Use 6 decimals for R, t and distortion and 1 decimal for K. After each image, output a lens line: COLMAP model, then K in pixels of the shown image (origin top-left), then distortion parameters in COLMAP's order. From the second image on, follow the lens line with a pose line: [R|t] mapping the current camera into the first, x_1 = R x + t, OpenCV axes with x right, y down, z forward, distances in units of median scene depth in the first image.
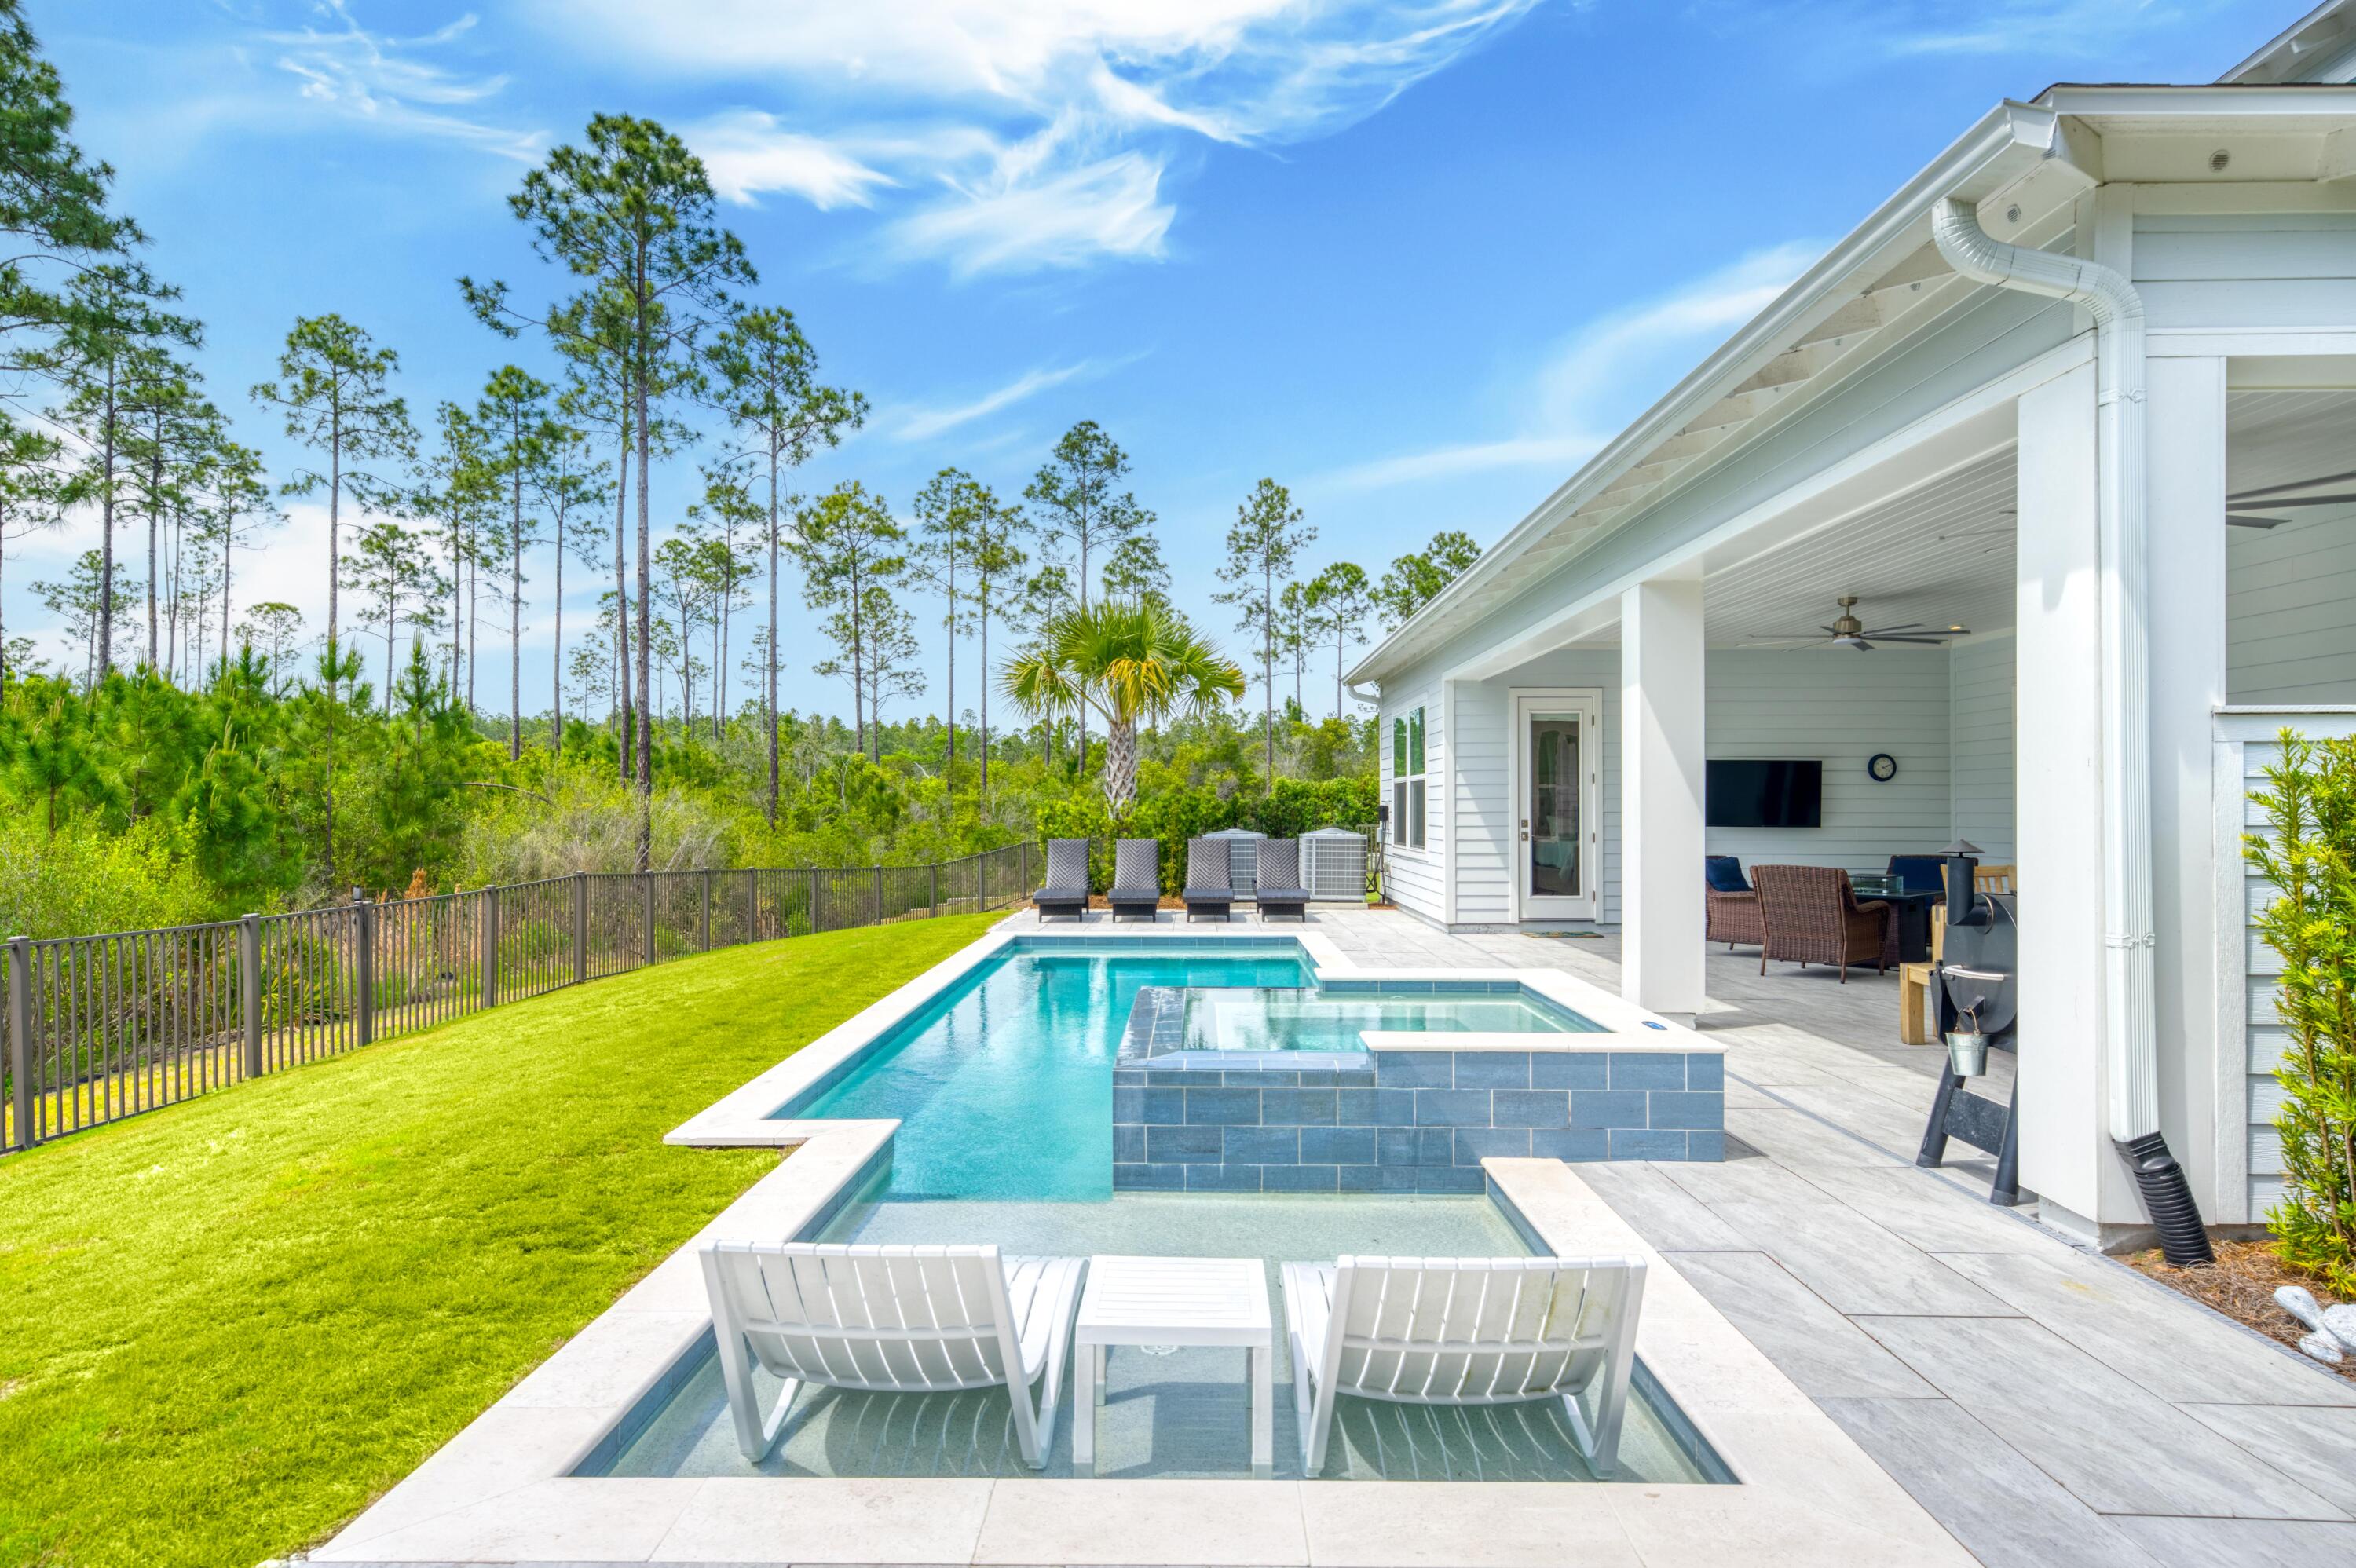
lens RADIAL K [[1329.0, 0, 1182.8], [0, 1329.0, 794.5], [0, 0, 1]] dist [0.013438, 0.001741]
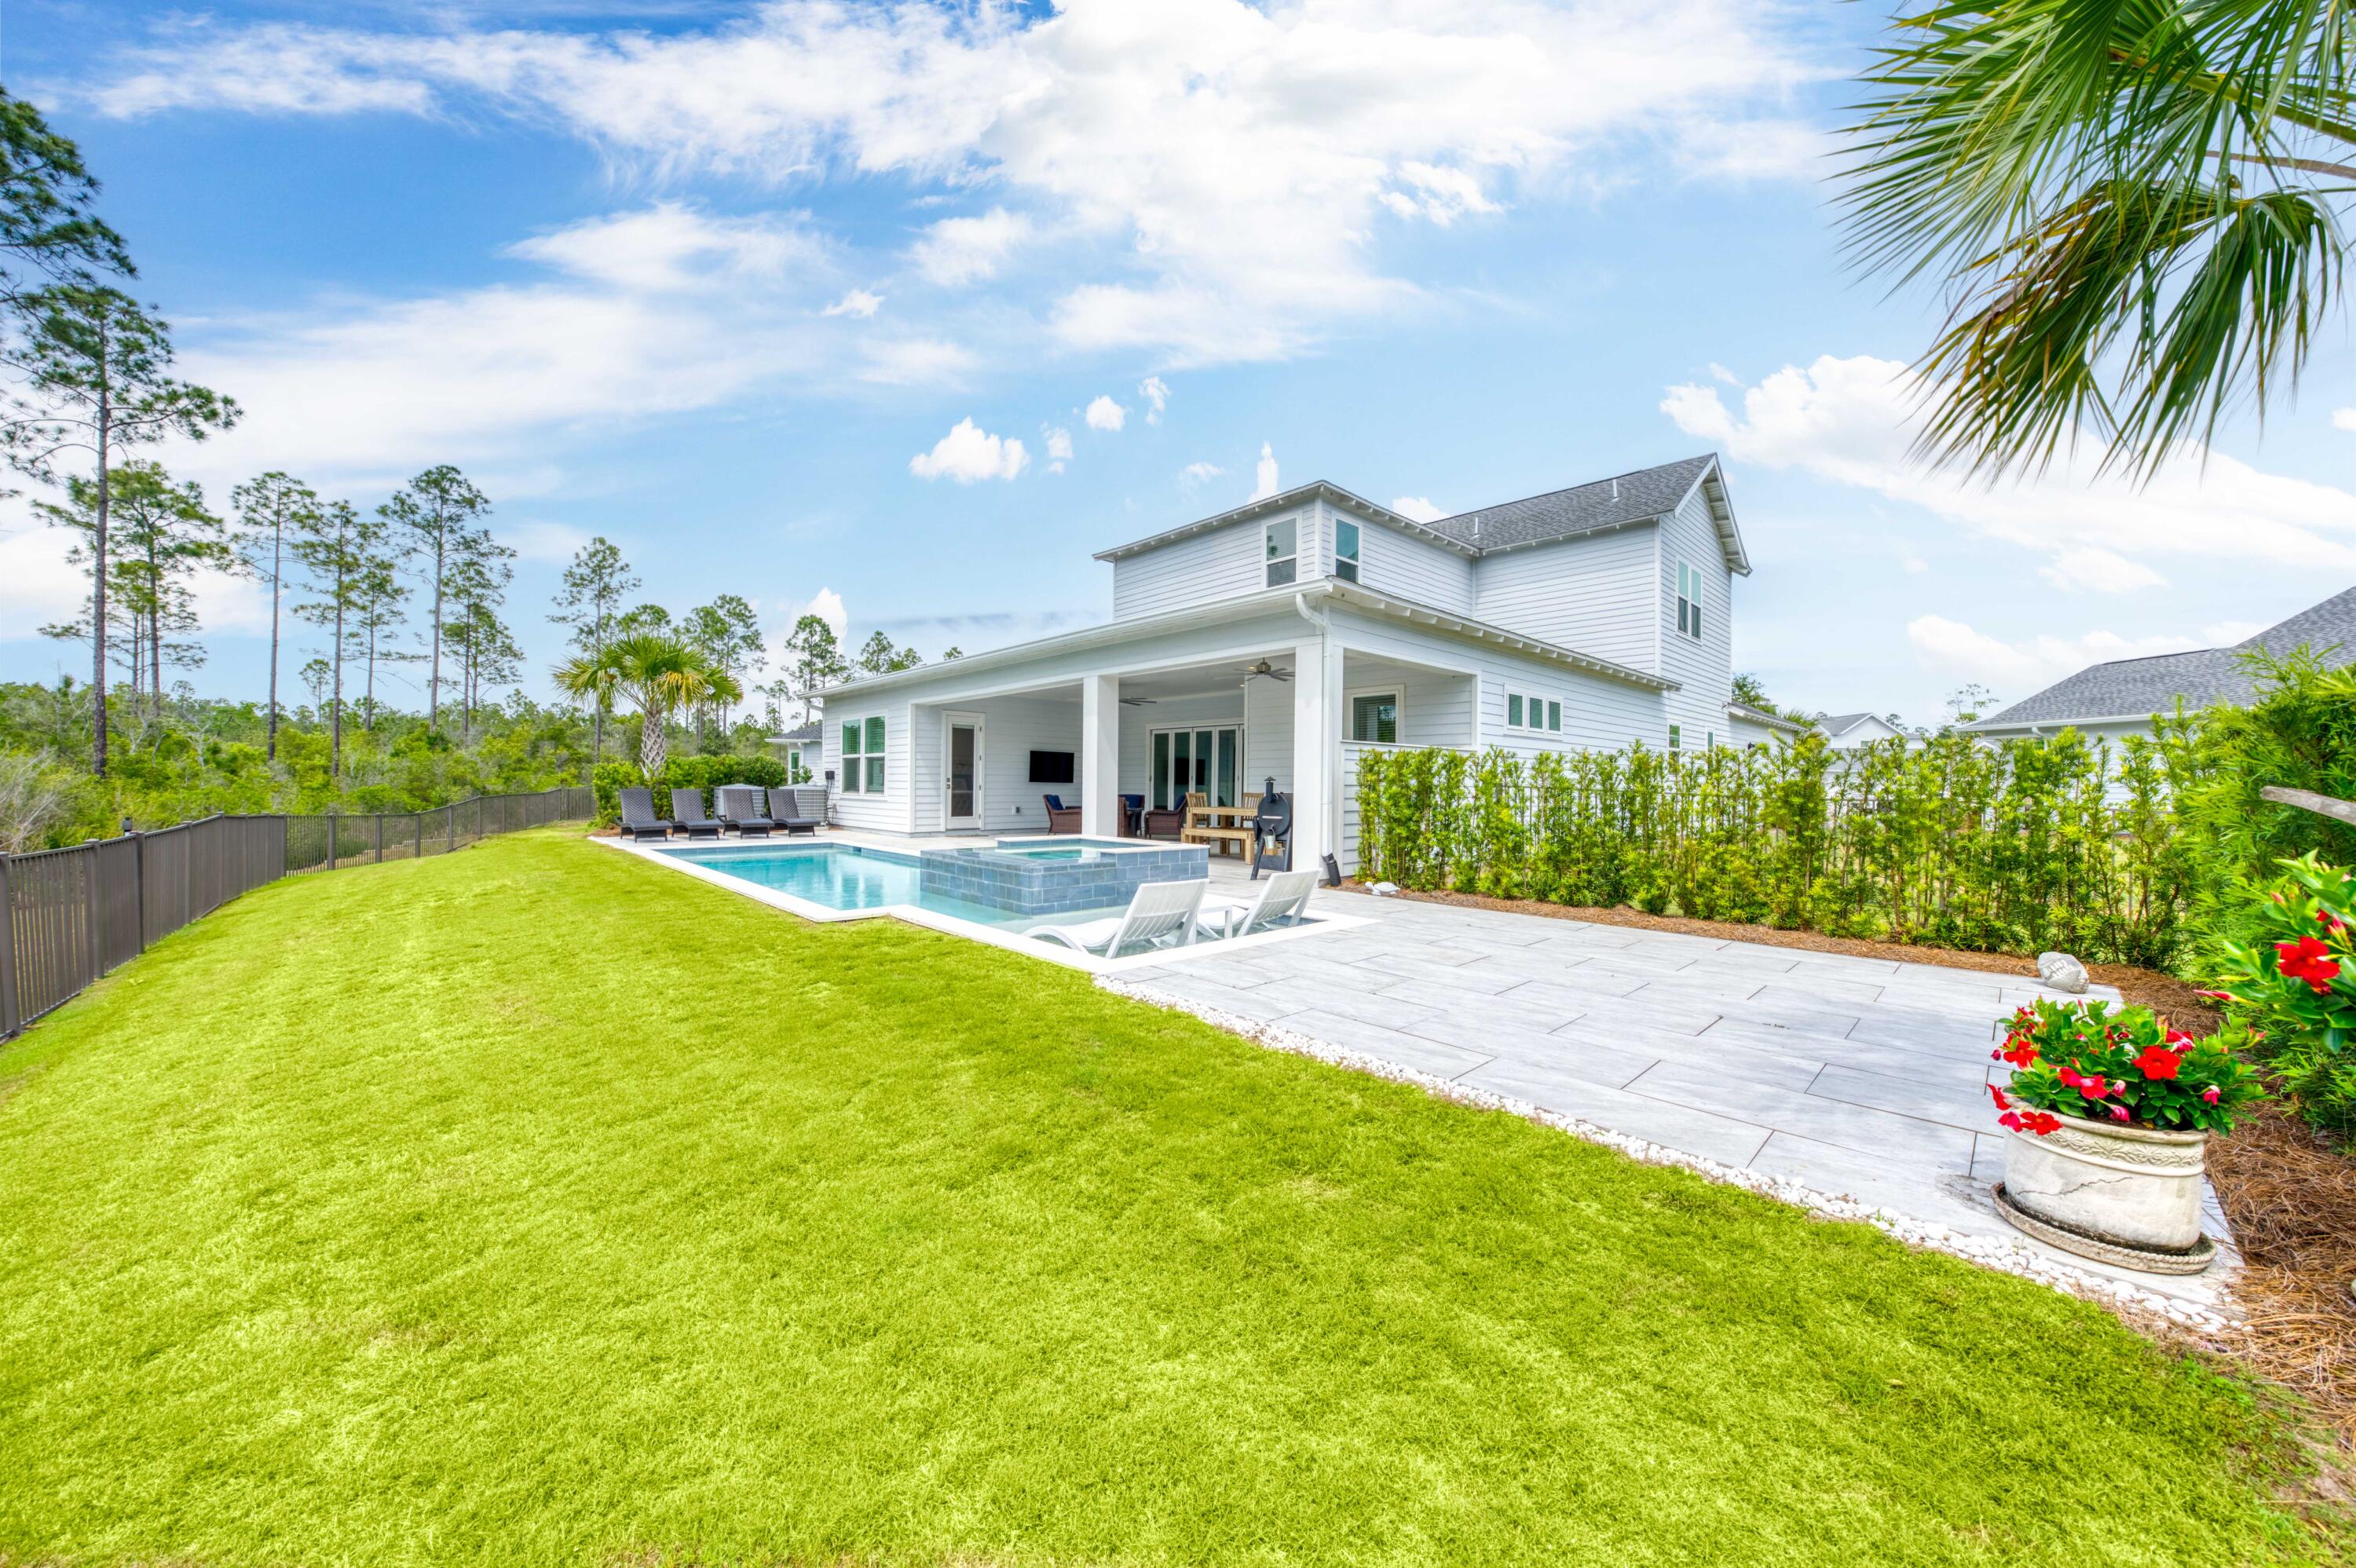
lens RADIAL K [[805.8, 0, 1182.4], [0, 805.8, 784.7], [0, 0, 1]] dist [-0.014673, 0.000261]
pose [[0.722120, 0.005737, 0.691744, -0.120974], [-0.015971, 0.999837, 0.008381, 0.005205], [-0.691584, -0.017100, 0.722094, -0.035647]]
